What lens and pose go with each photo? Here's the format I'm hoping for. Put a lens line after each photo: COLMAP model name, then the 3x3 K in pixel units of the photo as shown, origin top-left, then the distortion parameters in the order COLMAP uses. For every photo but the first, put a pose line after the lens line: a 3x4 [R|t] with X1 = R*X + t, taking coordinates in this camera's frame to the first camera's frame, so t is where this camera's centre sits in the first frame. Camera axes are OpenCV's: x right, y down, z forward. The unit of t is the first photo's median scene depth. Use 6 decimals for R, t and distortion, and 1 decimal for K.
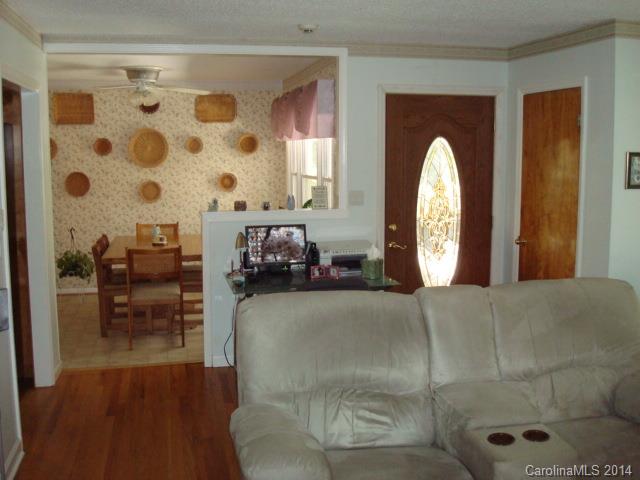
lens RADIAL K [[670.2, 0, 319.1], [0, 670.2, 238.9], [0, 0, 1]] dist [-0.084764, -0.050998]
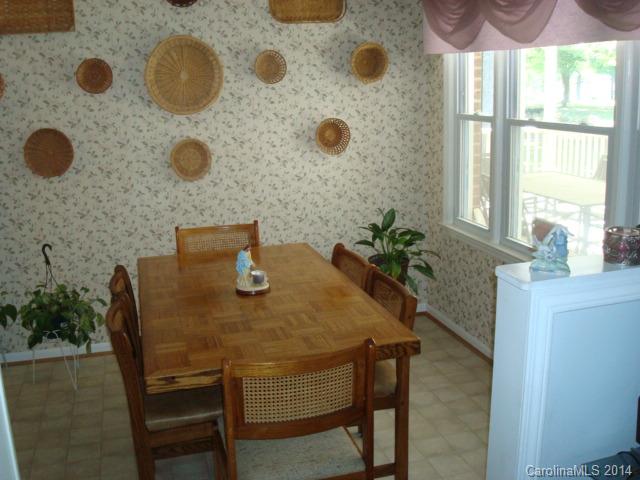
lens RADIAL K [[670.2, 0, 319.1], [0, 670.2, 238.9], [0, 0, 1]] dist [-0.084764, -0.050998]
pose [[0.997911, -0.043382, 0.047864, -0.181674], [0.038291, 0.993988, 0.102579, -0.059429], [-0.052026, -0.100532, 0.993573, 0.471341]]
